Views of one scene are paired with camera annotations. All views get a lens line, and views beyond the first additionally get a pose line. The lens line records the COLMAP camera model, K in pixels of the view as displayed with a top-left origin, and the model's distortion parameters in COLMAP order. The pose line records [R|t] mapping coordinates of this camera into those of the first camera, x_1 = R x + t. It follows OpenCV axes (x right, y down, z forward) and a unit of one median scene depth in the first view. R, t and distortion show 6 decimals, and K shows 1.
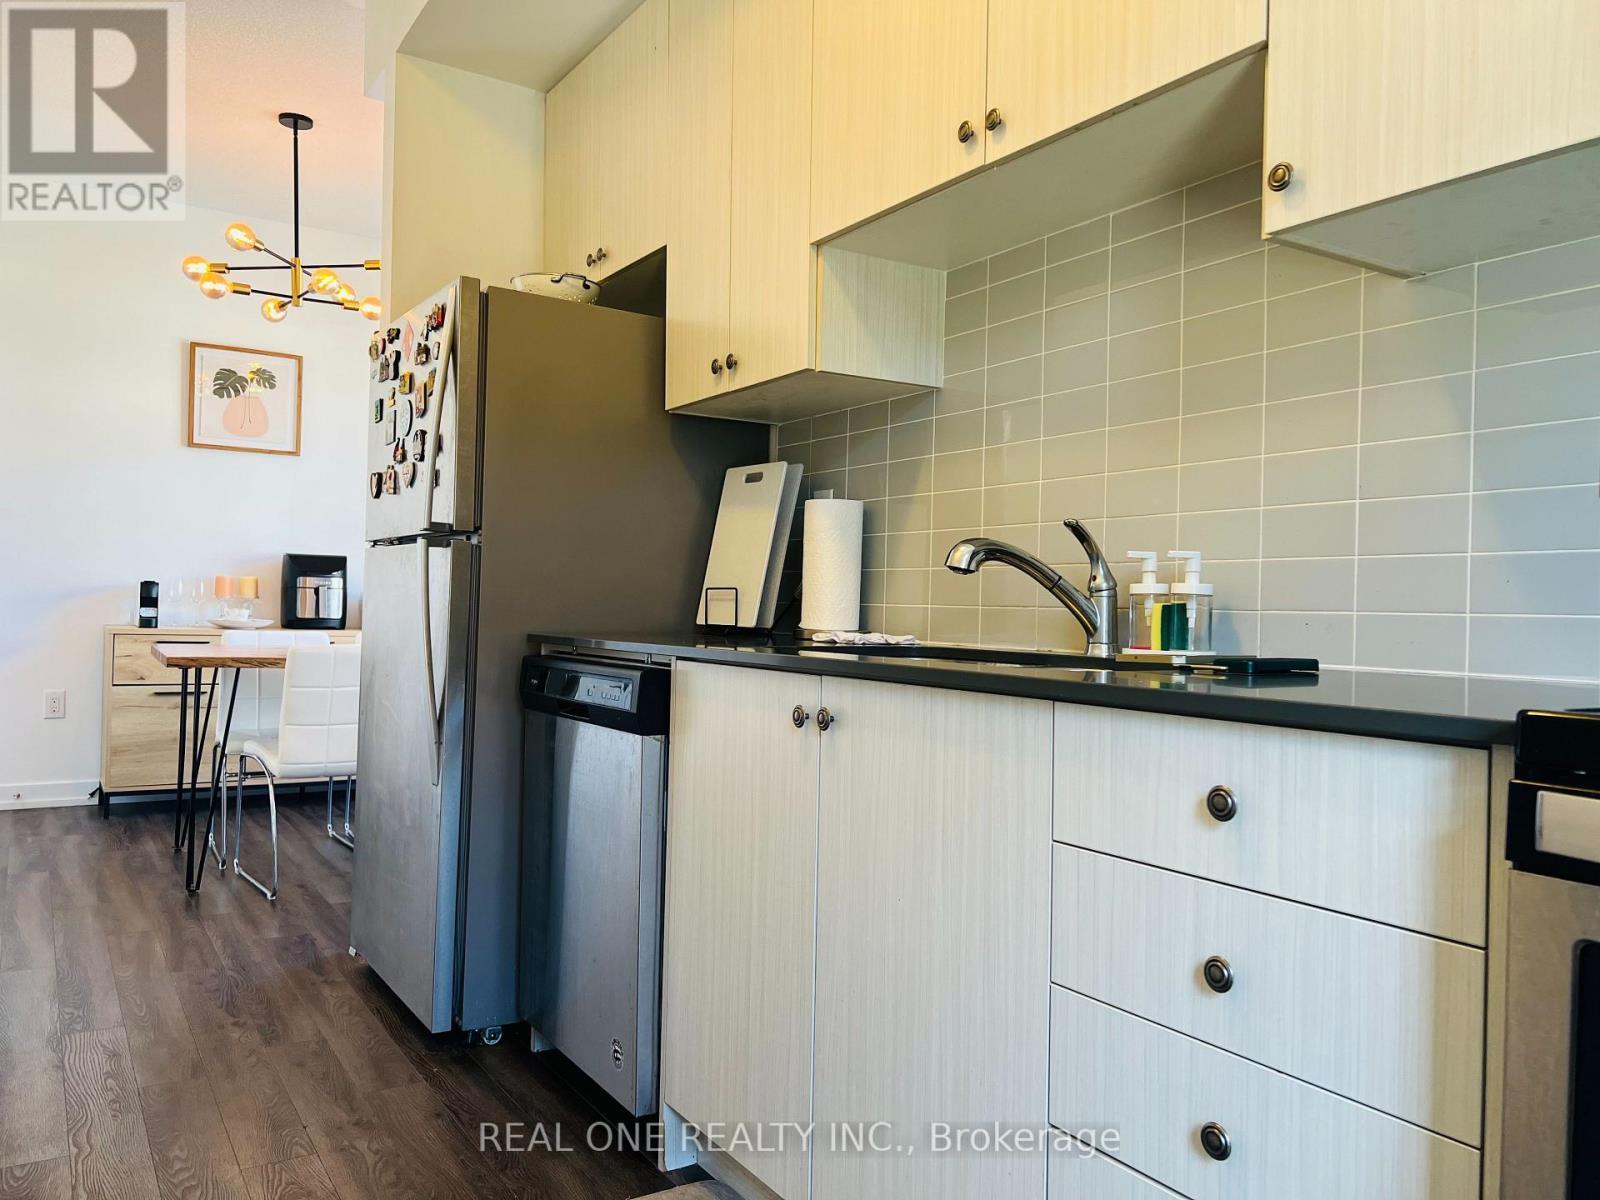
lens RADIAL K [[1203.9, 0, 793.2], [0, 1203.9, 602.7], [0, 0, 1]] dist [0.051311, -0.054750]
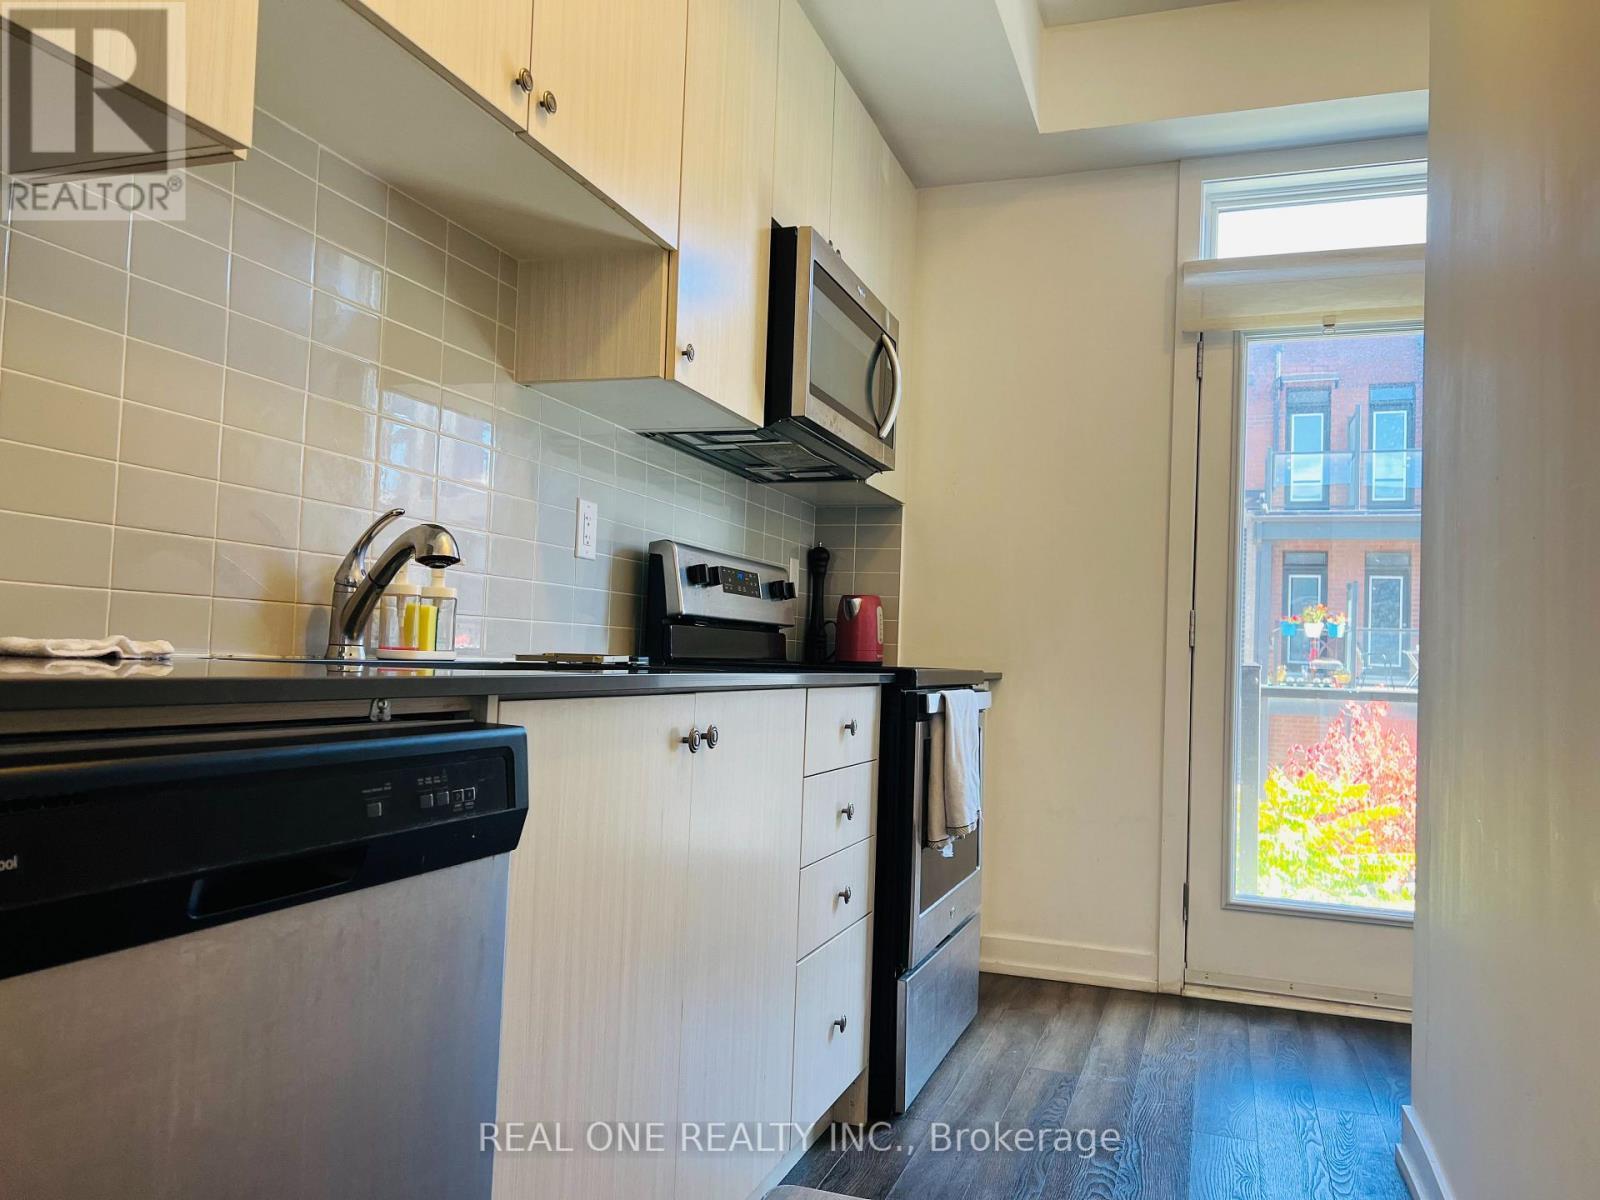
lens RADIAL K [[1203.9, 0, 793.2], [0, 1203.9, 602.7], [0, 0, 1]] dist [0.051311, -0.054750]
pose [[-0.616436, -0.010477, 0.787335, -0.709704], [-0.048844, 0.998495, -0.024955, 0.009569], [-0.785889, -0.053840, -0.616020, 1.413737]]
